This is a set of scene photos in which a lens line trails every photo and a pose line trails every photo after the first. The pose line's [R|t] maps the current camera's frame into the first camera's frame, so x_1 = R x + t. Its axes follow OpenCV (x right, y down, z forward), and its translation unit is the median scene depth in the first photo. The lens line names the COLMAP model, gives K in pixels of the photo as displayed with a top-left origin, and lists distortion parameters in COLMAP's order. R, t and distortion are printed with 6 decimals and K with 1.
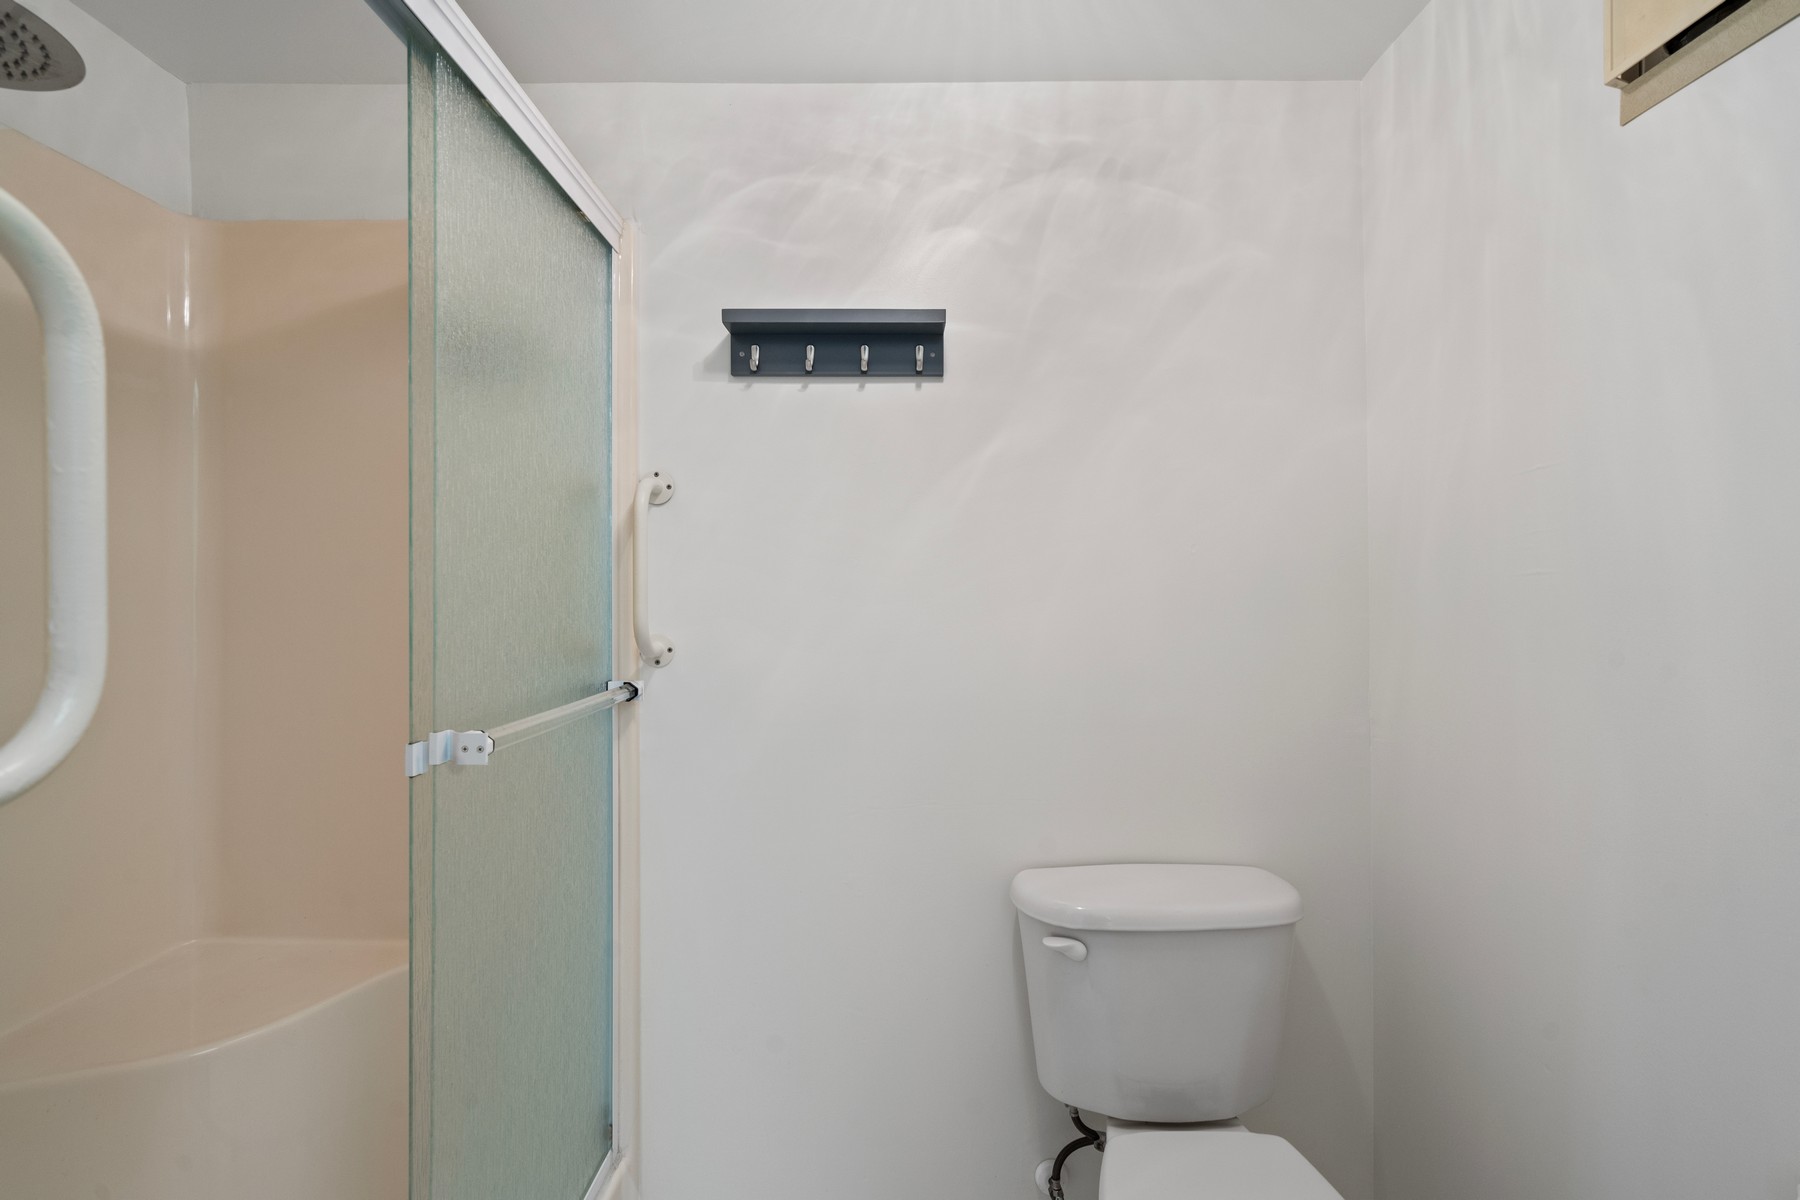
lens RADIAL K [[818.0, 0, 894.4], [0, 818.0, 599.2], [0, 0, 1]] dist [-0.005316, 0.003166]
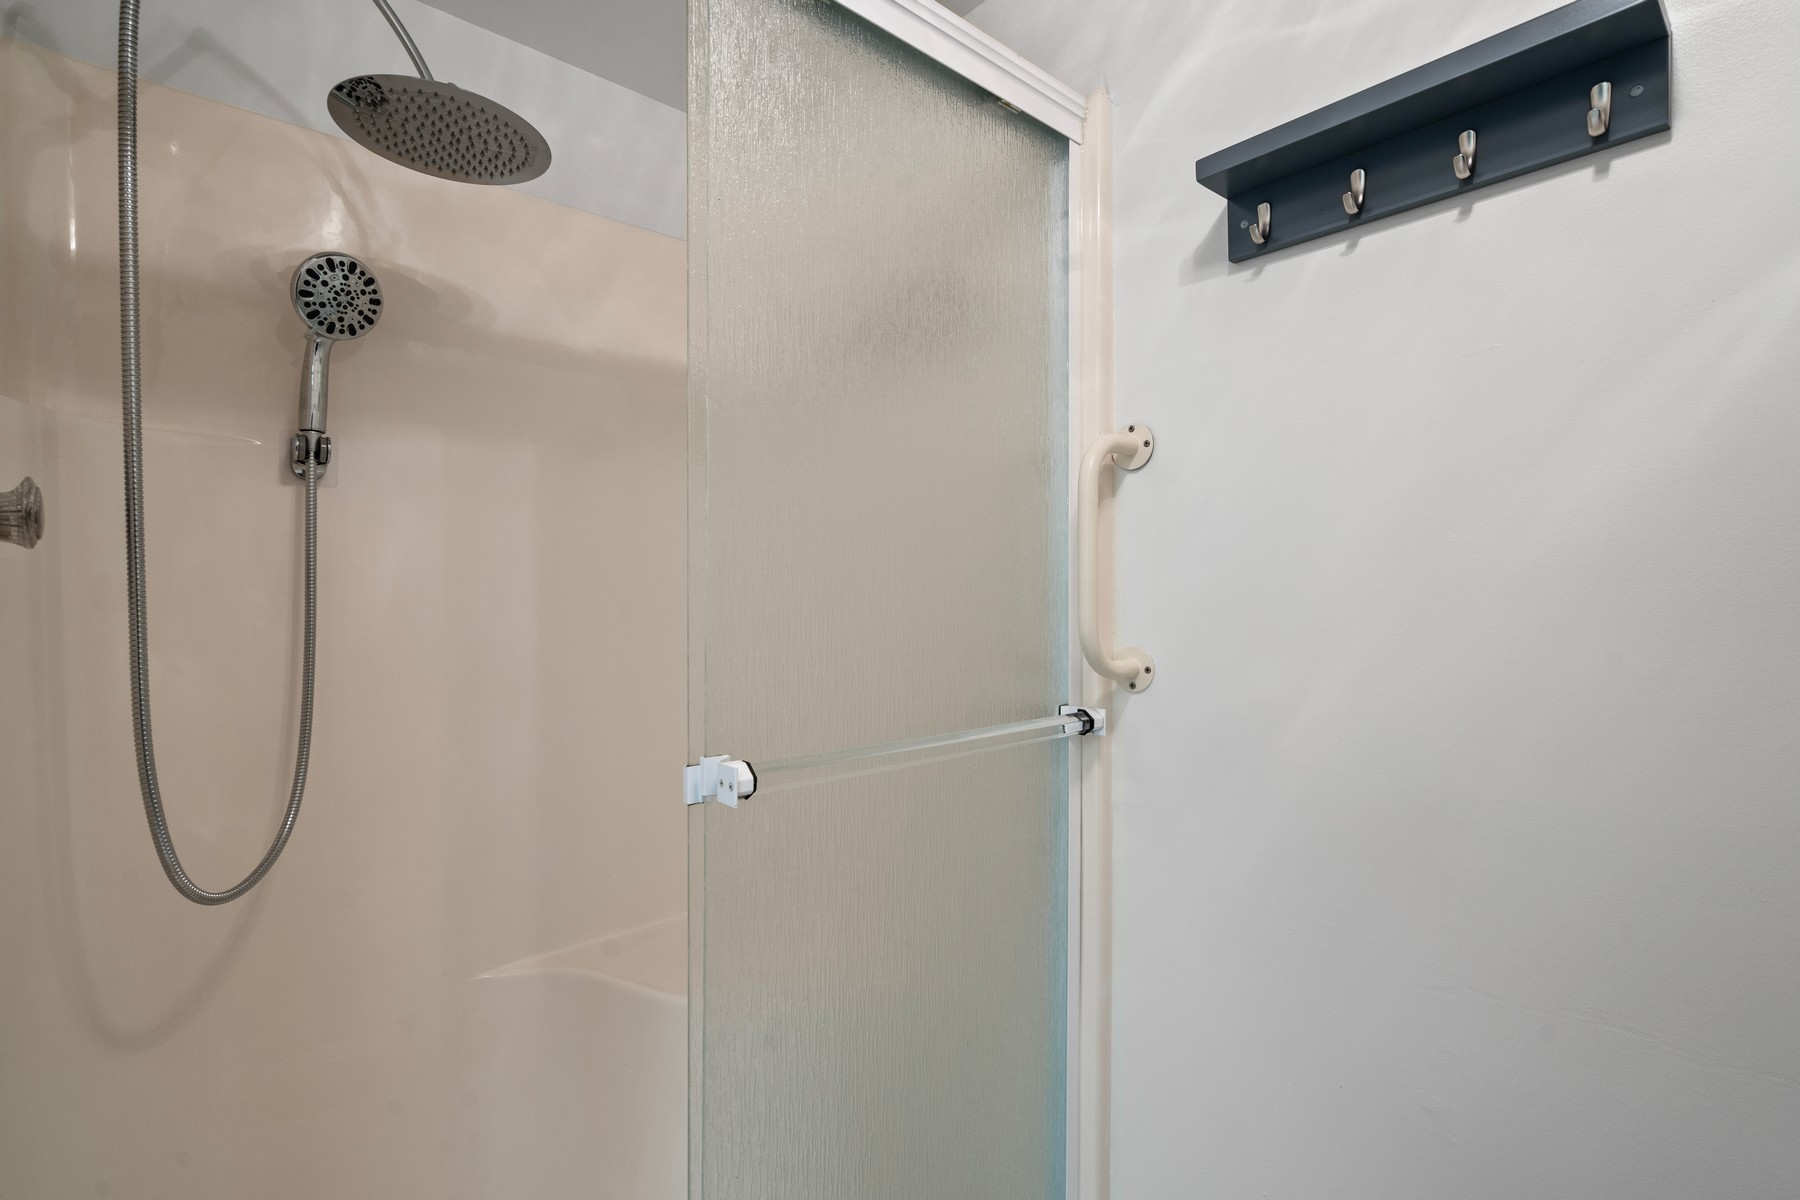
lens RADIAL K [[818.0, 0, 904.3], [0, 818.0, 580.5], [0, 0, 1]] dist [-0.005316, 0.003166]
pose [[0.623632, 0.008298, -0.781674, 0.157052], [-0.006696, 0.999964, 0.005273, -0.019938], [0.781689, 0.001946, 0.623665, 0.394321]]
